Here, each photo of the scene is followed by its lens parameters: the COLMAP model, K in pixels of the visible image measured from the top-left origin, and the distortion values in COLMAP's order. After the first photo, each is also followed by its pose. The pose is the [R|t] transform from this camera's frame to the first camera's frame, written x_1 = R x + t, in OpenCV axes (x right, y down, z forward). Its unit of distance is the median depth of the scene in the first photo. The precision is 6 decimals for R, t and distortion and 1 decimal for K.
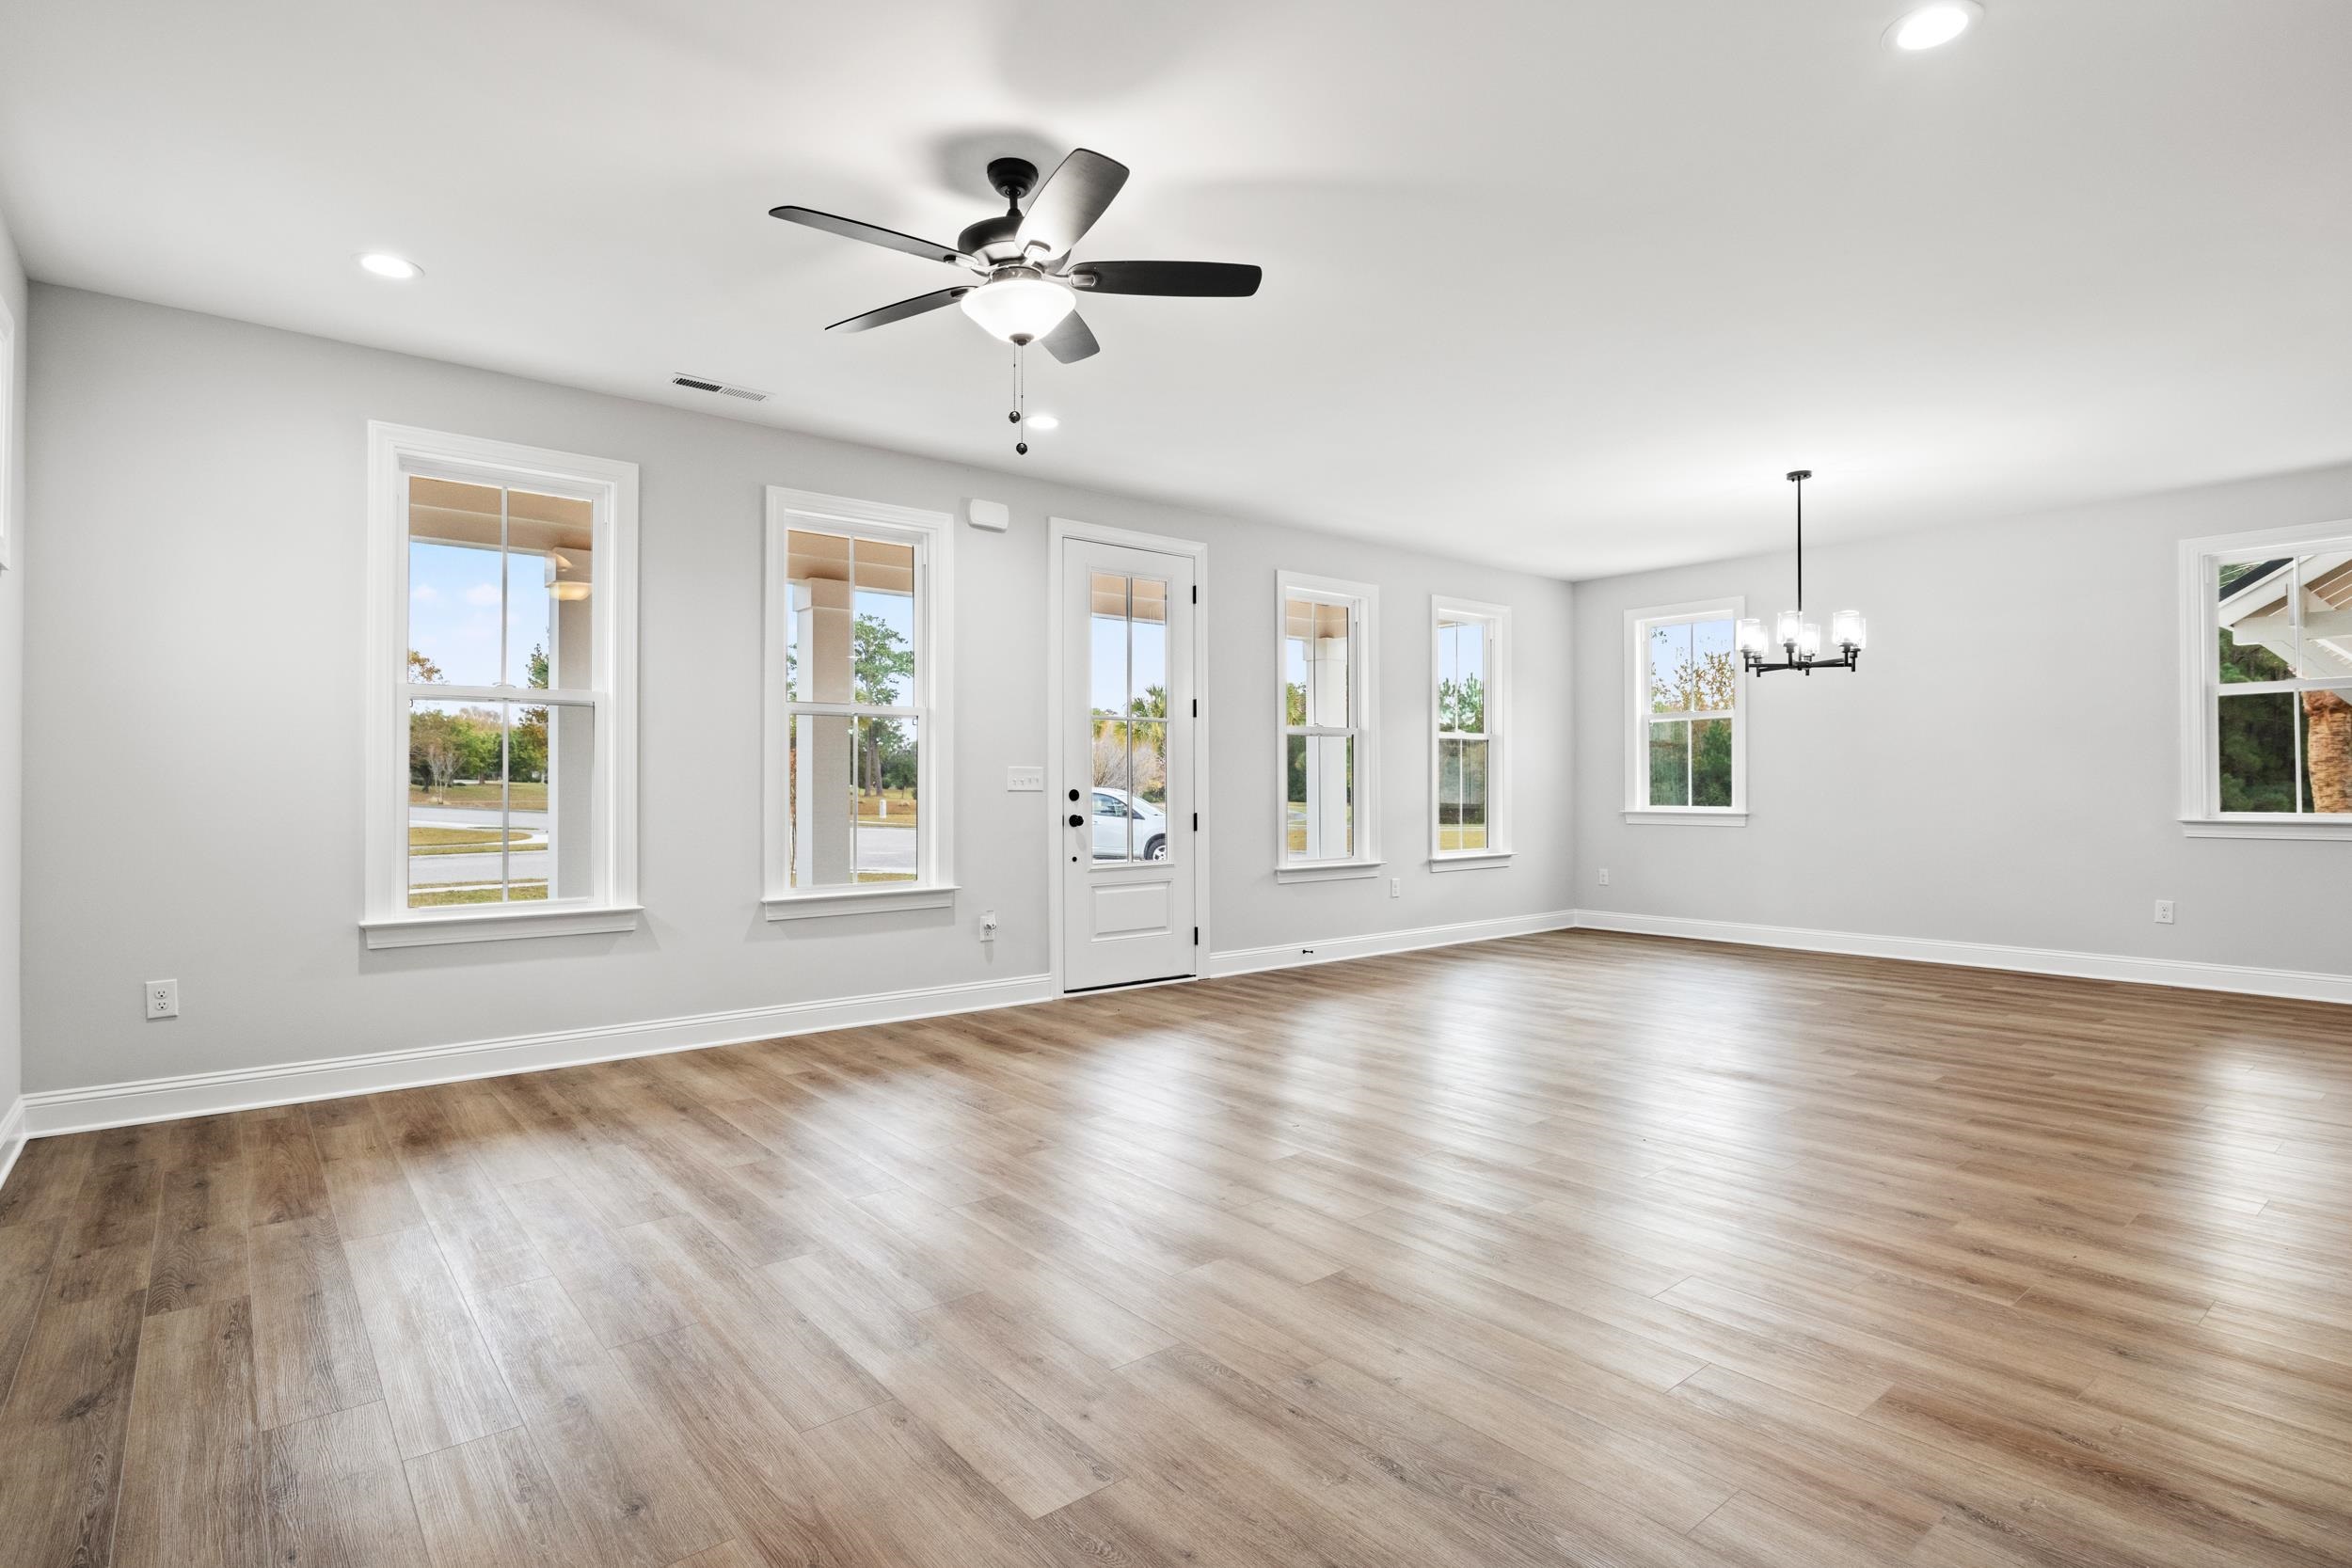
lens RADIAL K [[1197.9, 0, 1172.6], [0, 1197.9, 771.7], [0, 0, 1]] dist [0.000663, 0.000424]
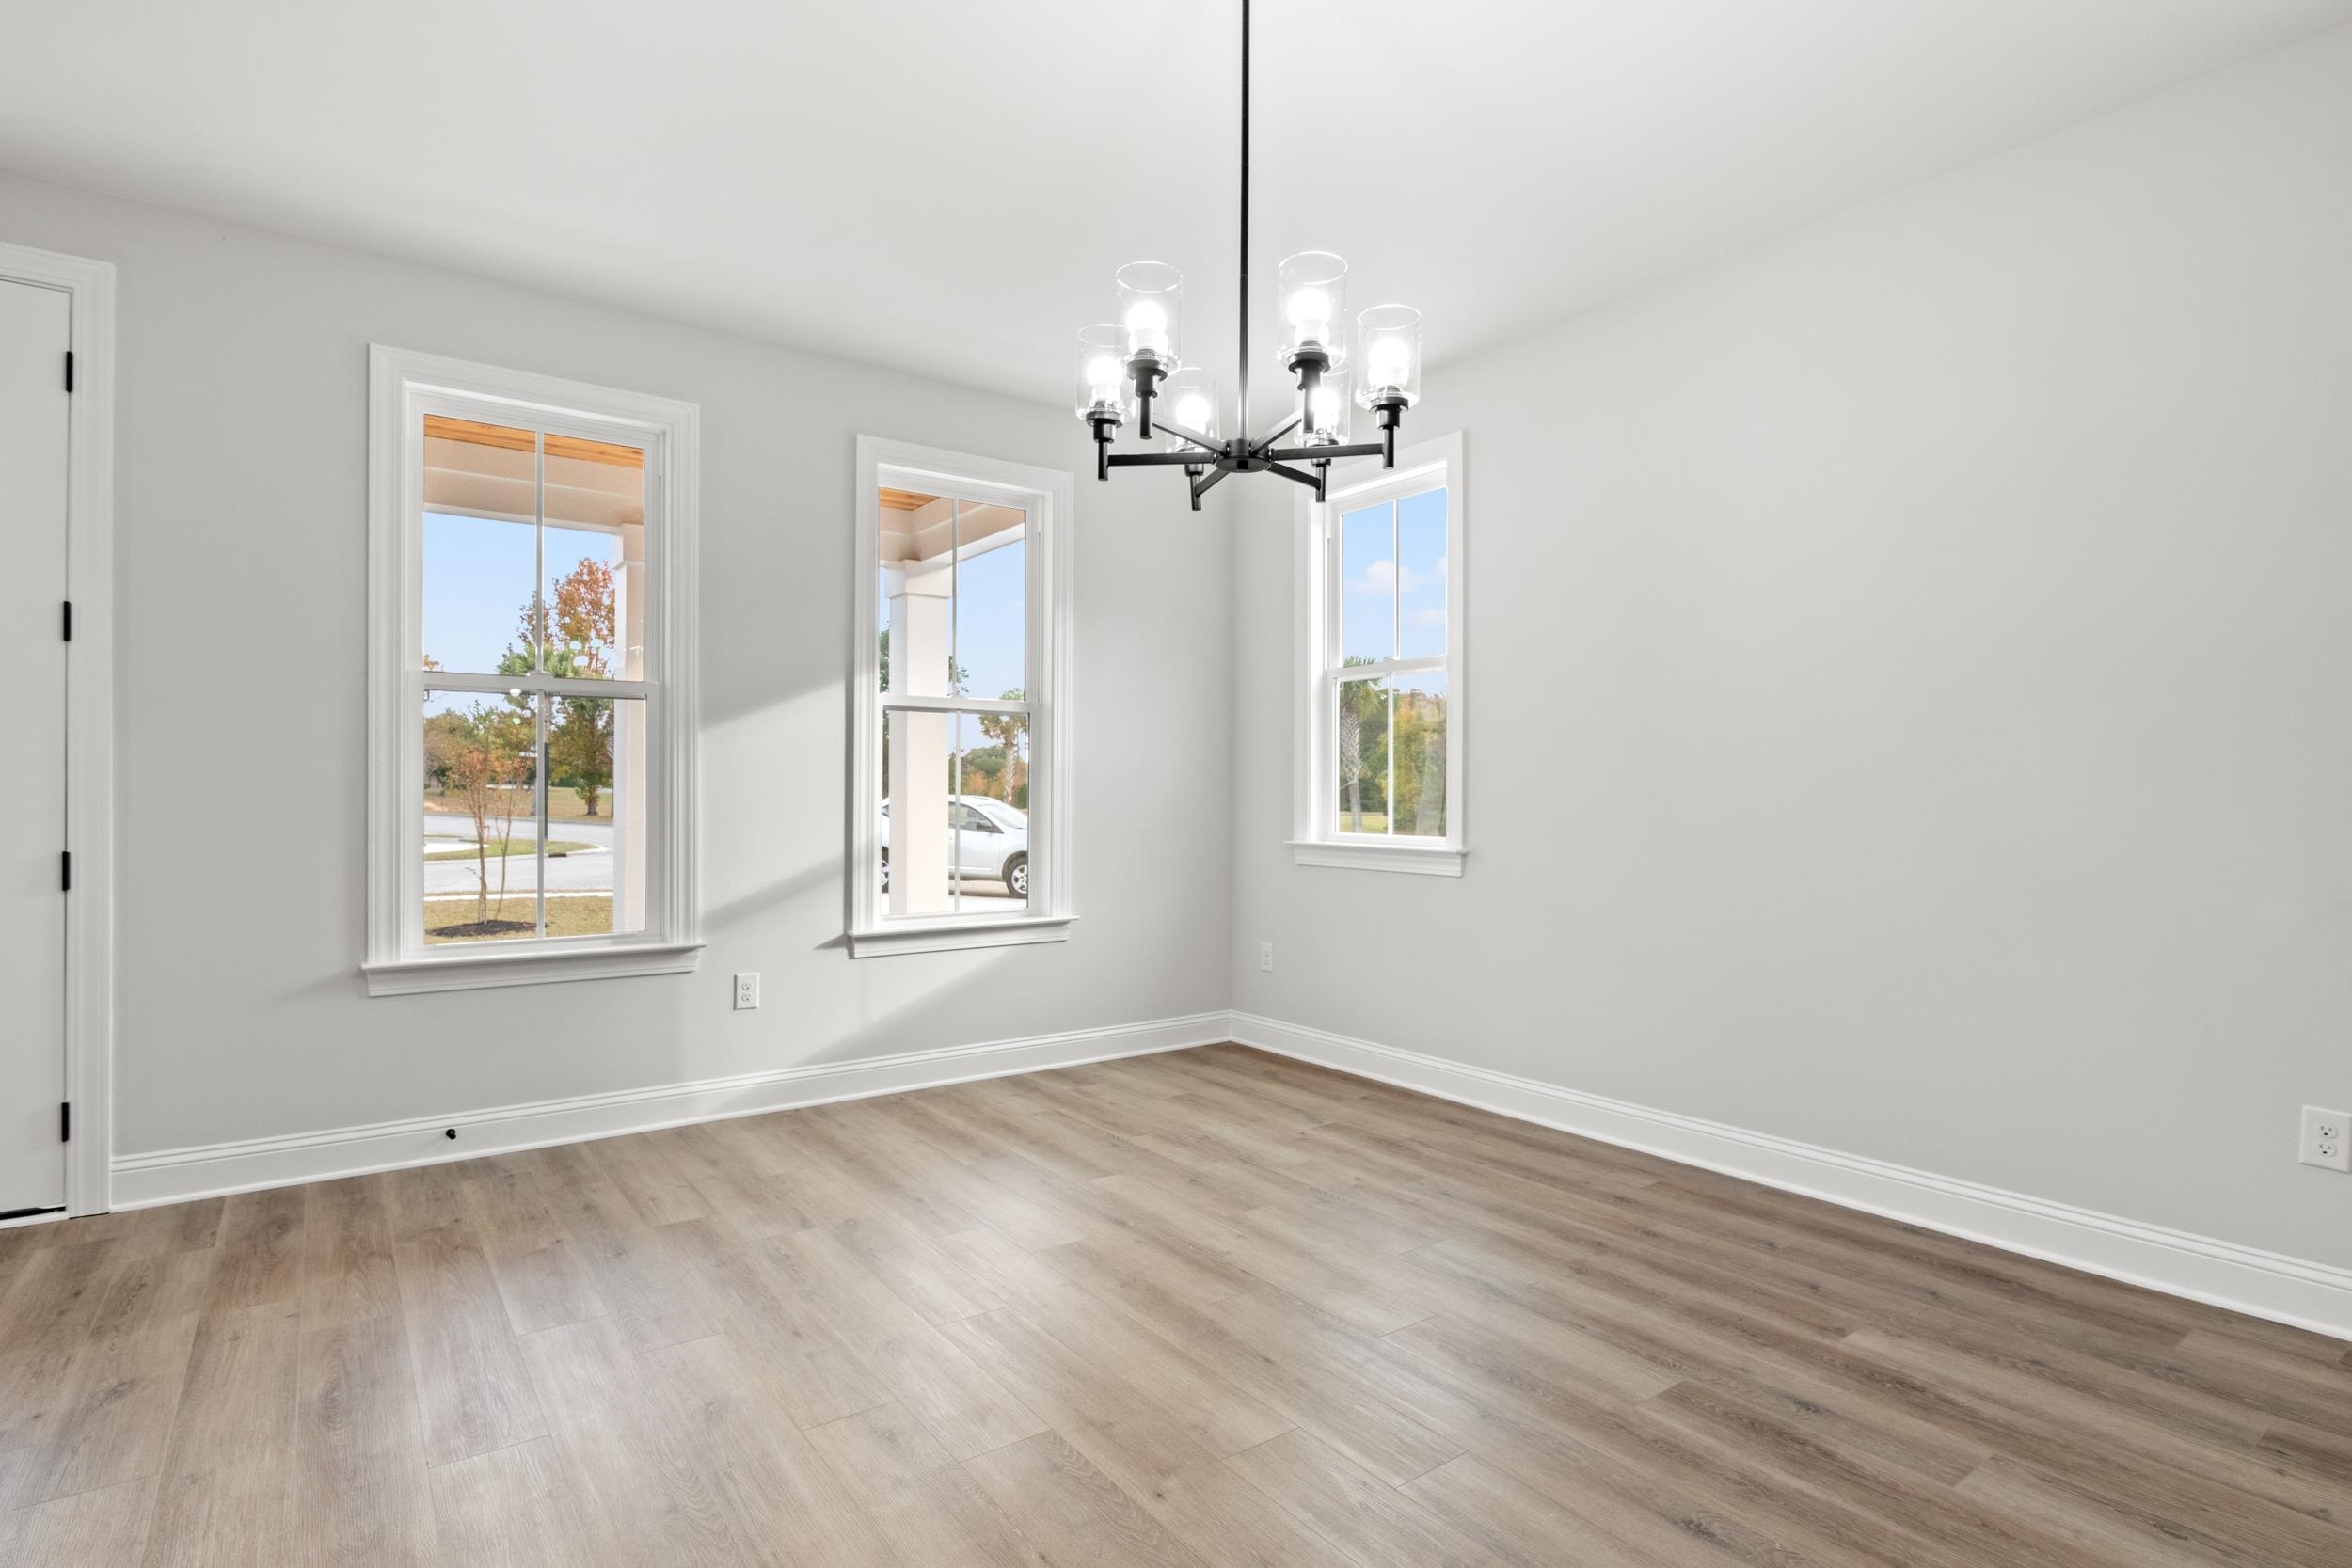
lens RADIAL K [[1197.9, 0, 1169.0], [0, 1197.9, 800.5], [0, 0, 1]] dist [0.000663, 0.000424]
pose [[0.997512, 0.004406, -0.070360, 0.359979], [-0.003118, 0.999826, 0.018401, 0.003550], [0.070429, -0.018136, 0.997352, 0.440342]]
